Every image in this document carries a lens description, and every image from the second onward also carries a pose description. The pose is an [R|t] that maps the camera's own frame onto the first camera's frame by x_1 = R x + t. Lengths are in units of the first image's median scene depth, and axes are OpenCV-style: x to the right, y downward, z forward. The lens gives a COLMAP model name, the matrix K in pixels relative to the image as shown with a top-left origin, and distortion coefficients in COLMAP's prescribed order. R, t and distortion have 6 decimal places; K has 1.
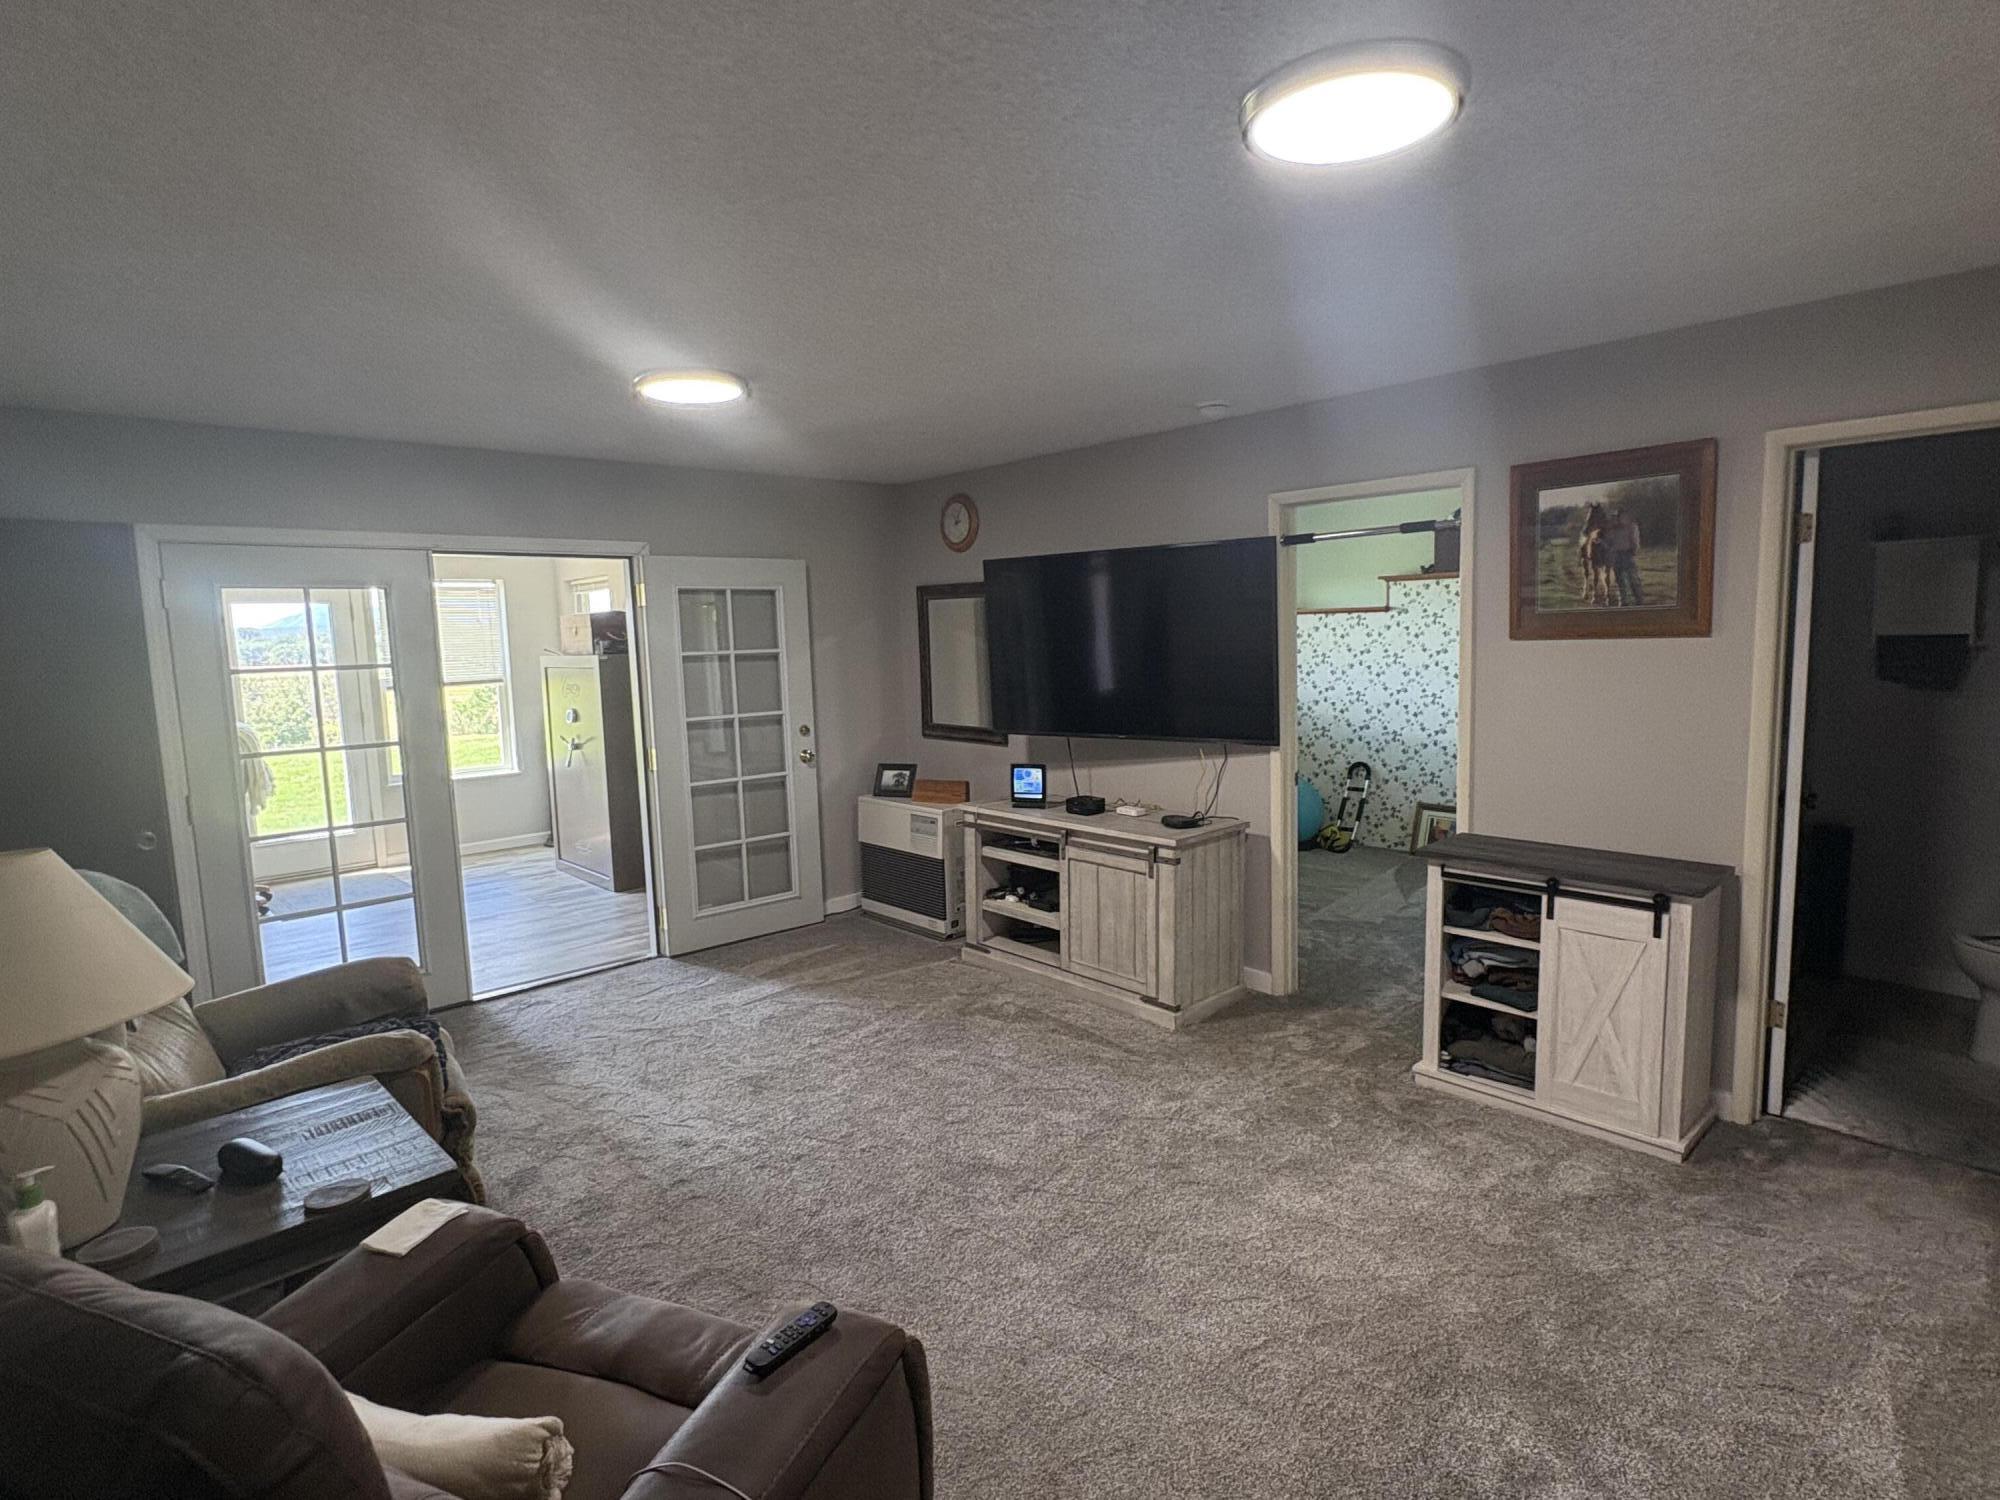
lens RADIAL K [[1028.8, 0, 1002.4], [0, 1028.8, 749.8], [0, 0, 1]] dist [-0.000106, 0.000284]
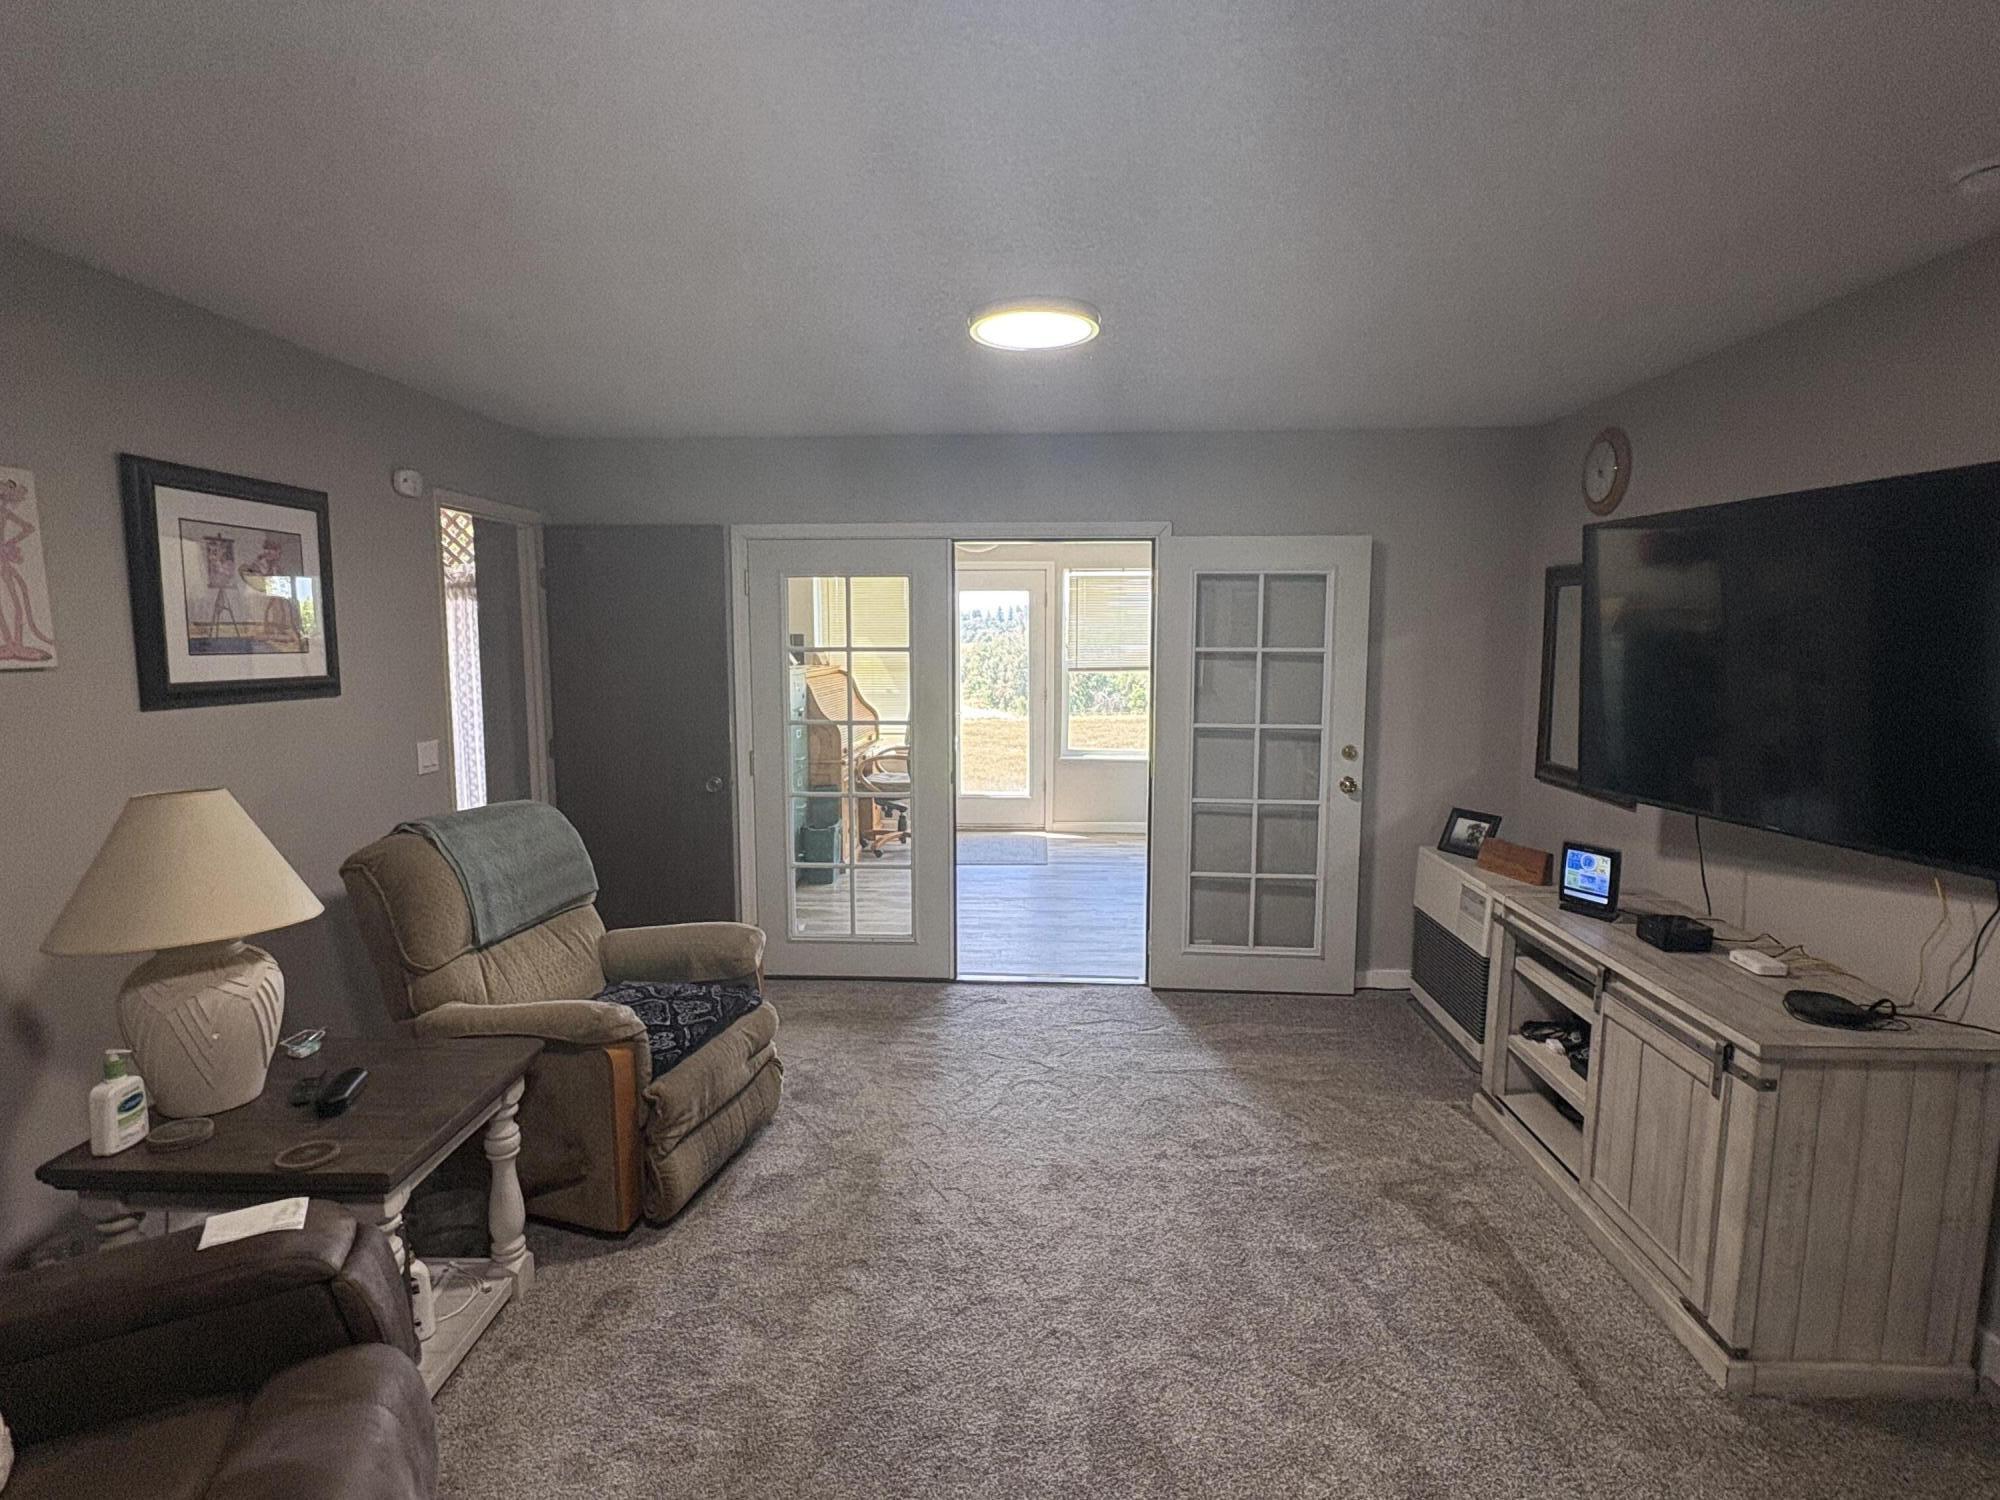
lens RADIAL K [[1028.8, 0, 1002.4], [0, 1028.8, 749.8], [0, 0, 1]] dist [-0.000106, 0.000284]
pose [[0.697785, 0.110370, -0.707753, 0.213271], [-0.103315, 0.993234, 0.053029, -0.041274], [0.708818, 0.036119, 0.704467, 0.297418]]
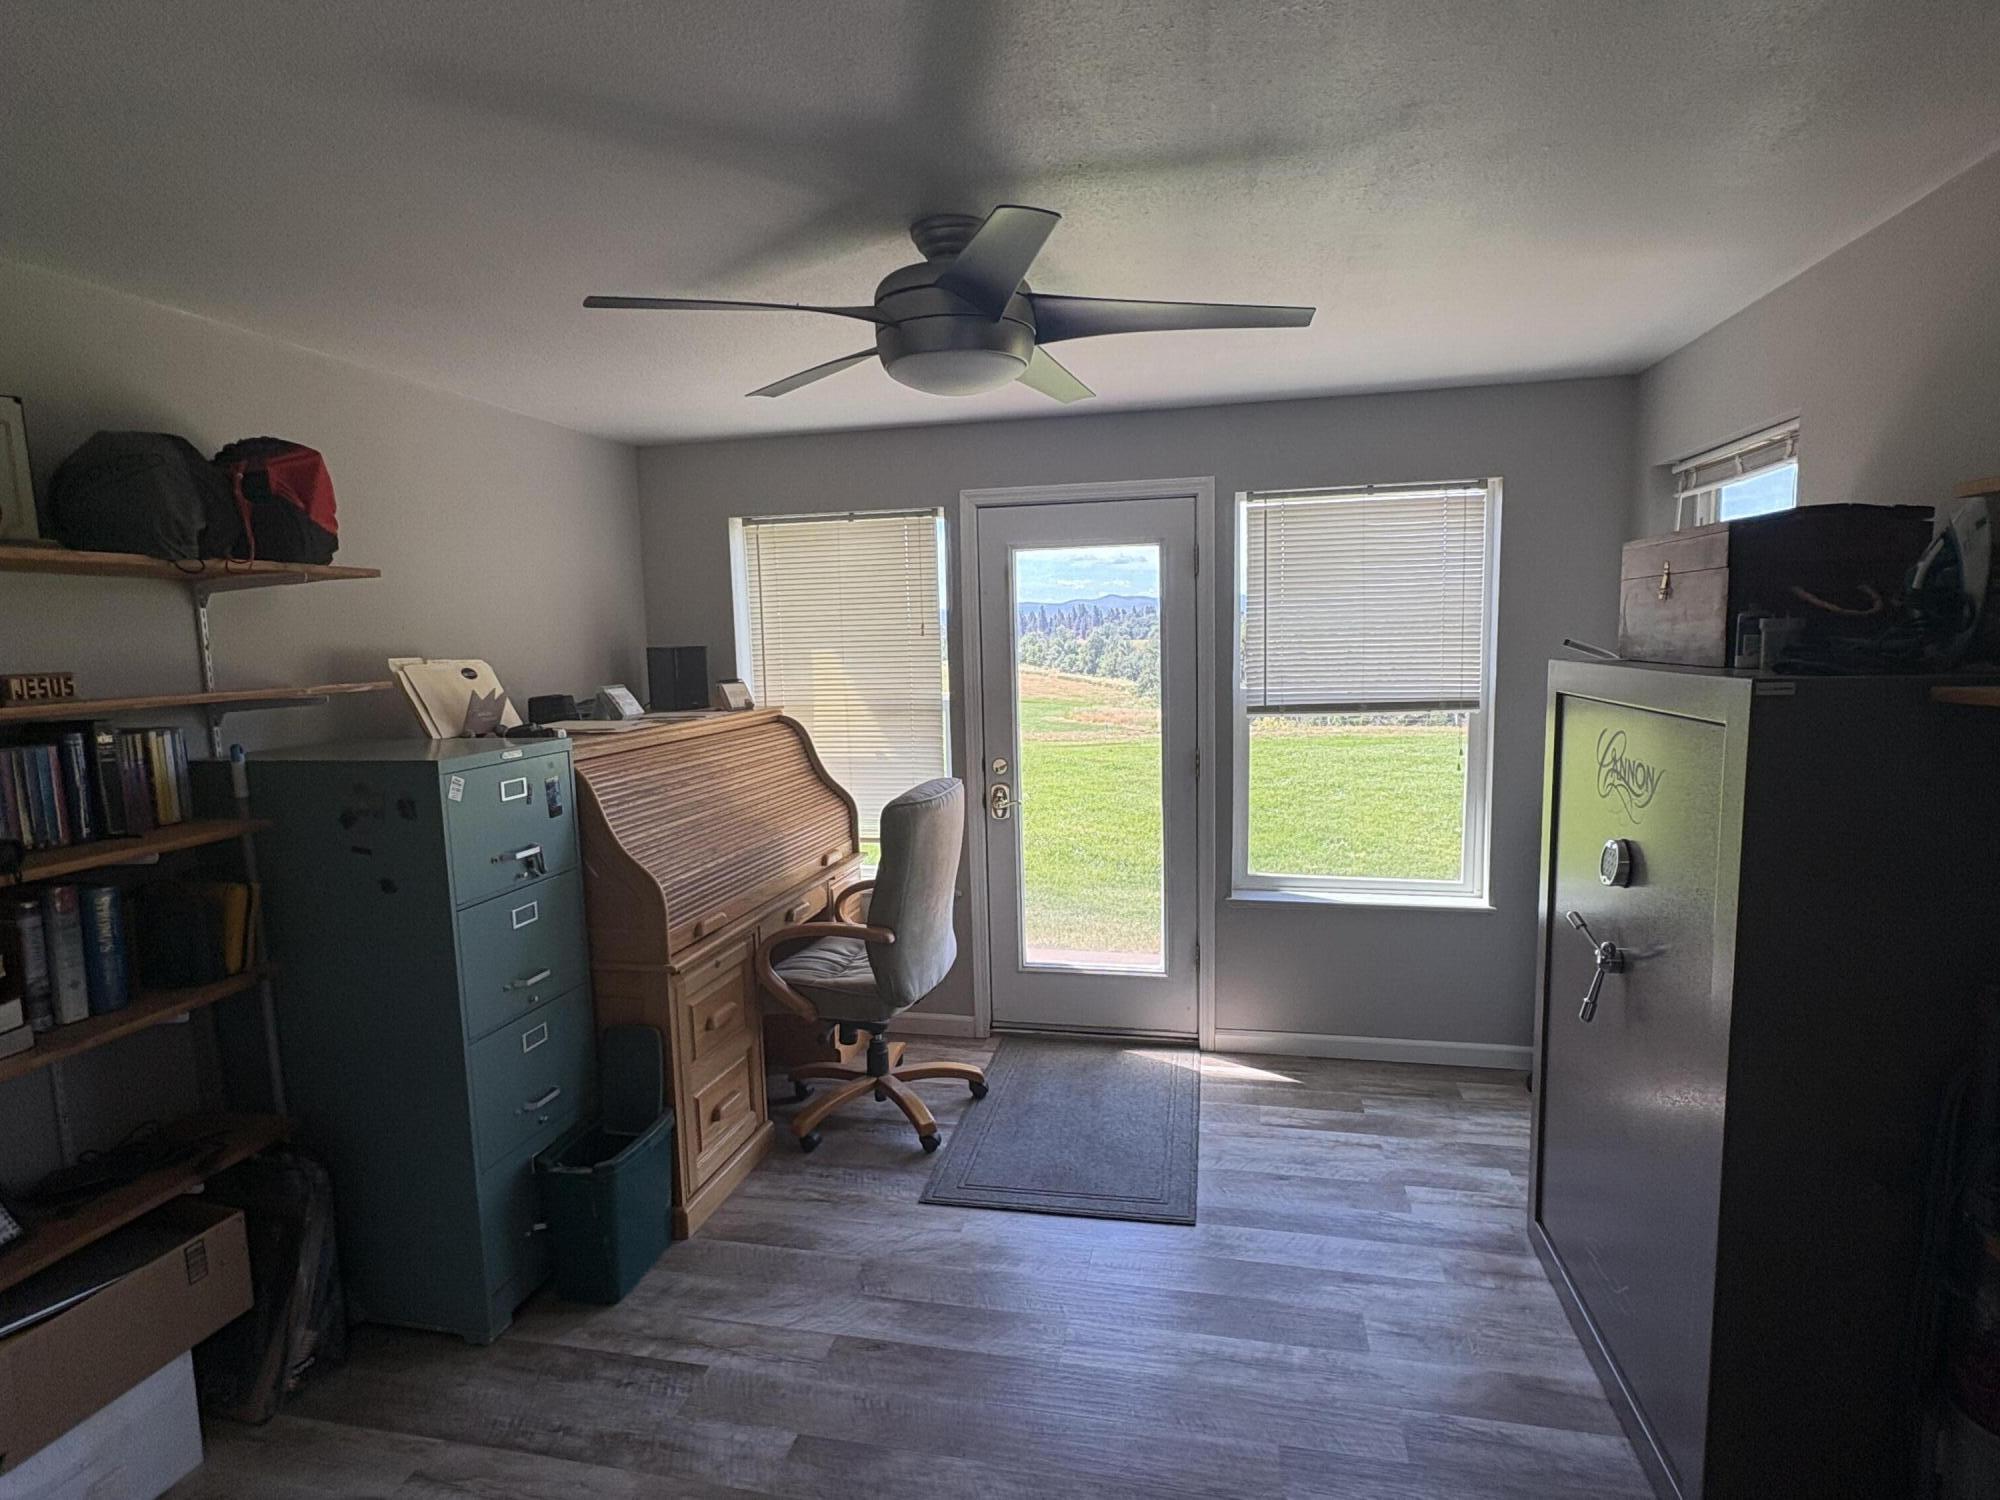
lens RADIAL K [[1028.8, 0, 1002.4], [0, 1028.8, 749.8], [0, 0, 1]] dist [-0.000106, 0.000284]
pose [[0.565827, 0.111660, -0.816929, -0.399000], [-0.086536, 0.993358, 0.075838, -0.109164], [0.819971, 0.027782, 0.571731, 0.976814]]
